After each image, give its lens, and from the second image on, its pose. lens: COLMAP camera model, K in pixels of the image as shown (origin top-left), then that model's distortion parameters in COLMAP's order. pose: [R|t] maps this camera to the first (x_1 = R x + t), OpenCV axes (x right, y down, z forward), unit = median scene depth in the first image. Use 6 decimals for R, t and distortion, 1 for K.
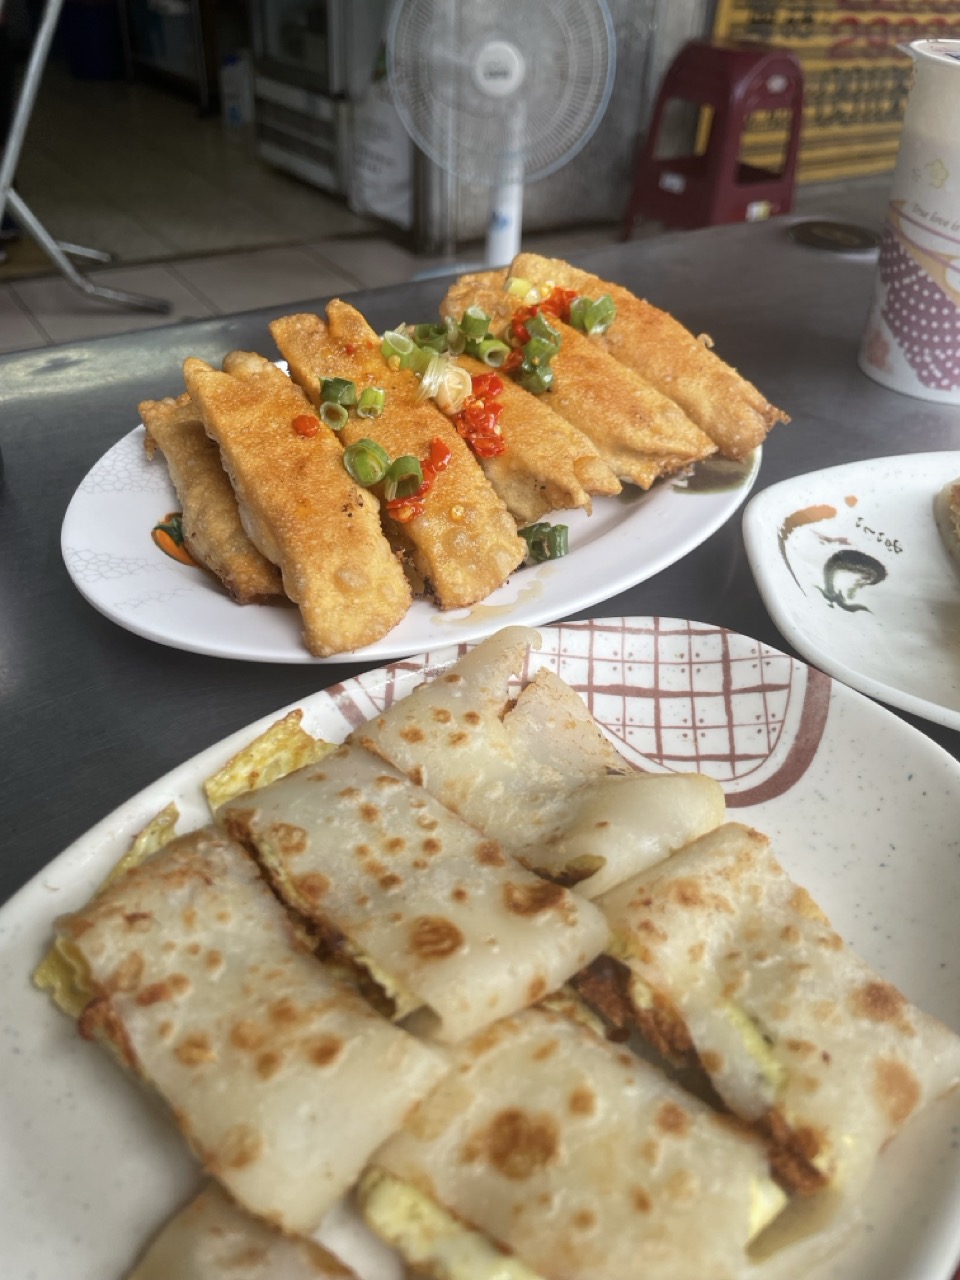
lens RADIAL K [[968.0, 0, 478.5], [0, 968.0, 640.8], [0, 0, 1]] dist [0.035226, -0.017403]
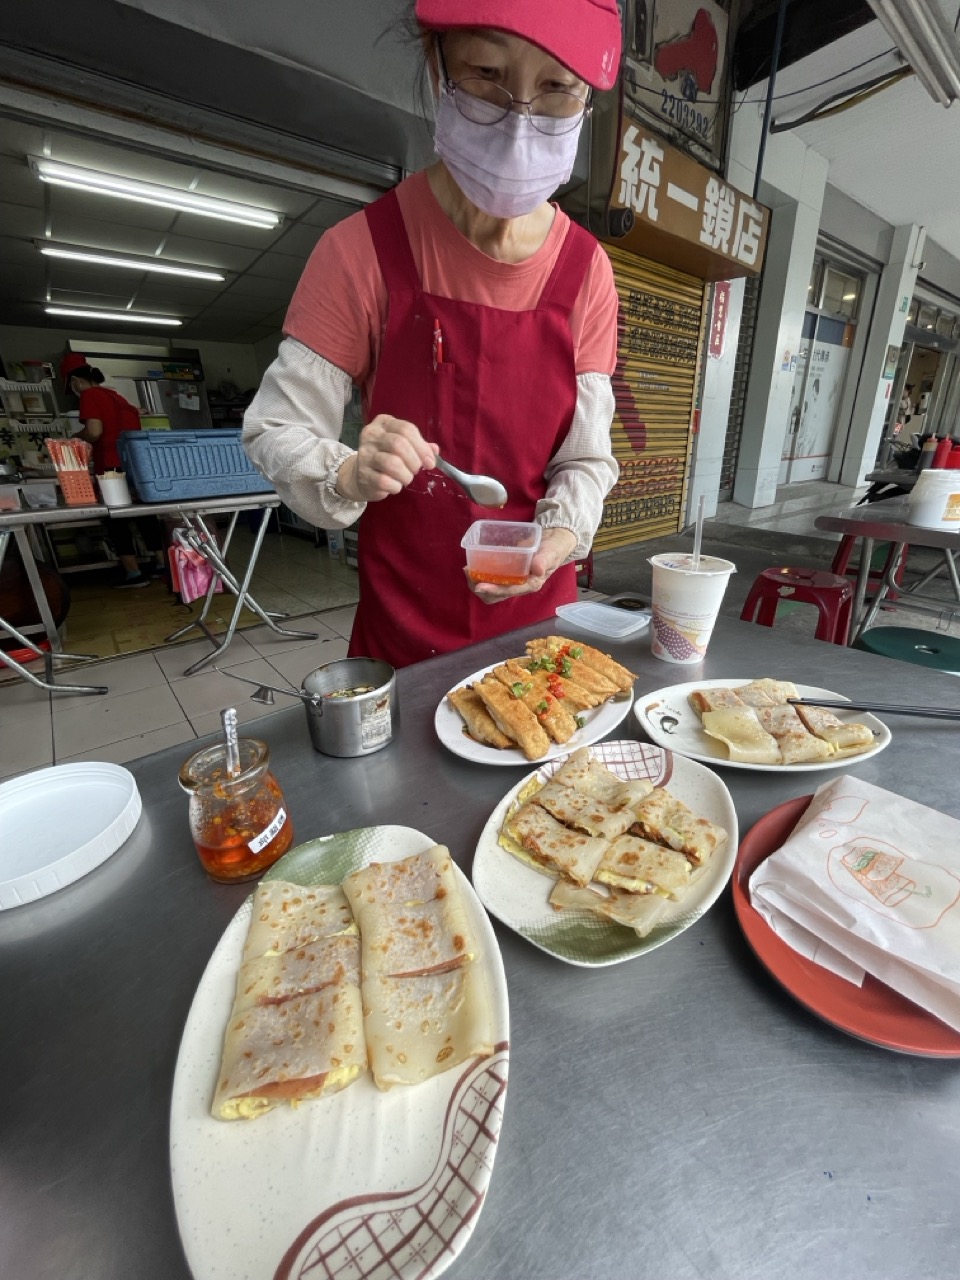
lens RADIAL K [[517.5, 0, 479.9], [0, 517.5, 638.0], [0, 0, 1]] dist [0.003620, 0.000087]
pose [[0.993058, -0.093477, 0.071407, -0.426613], [0.109559, 0.955988, -0.272183, 0.077304], [-0.042821, 0.278117, 0.959592, -0.898617]]
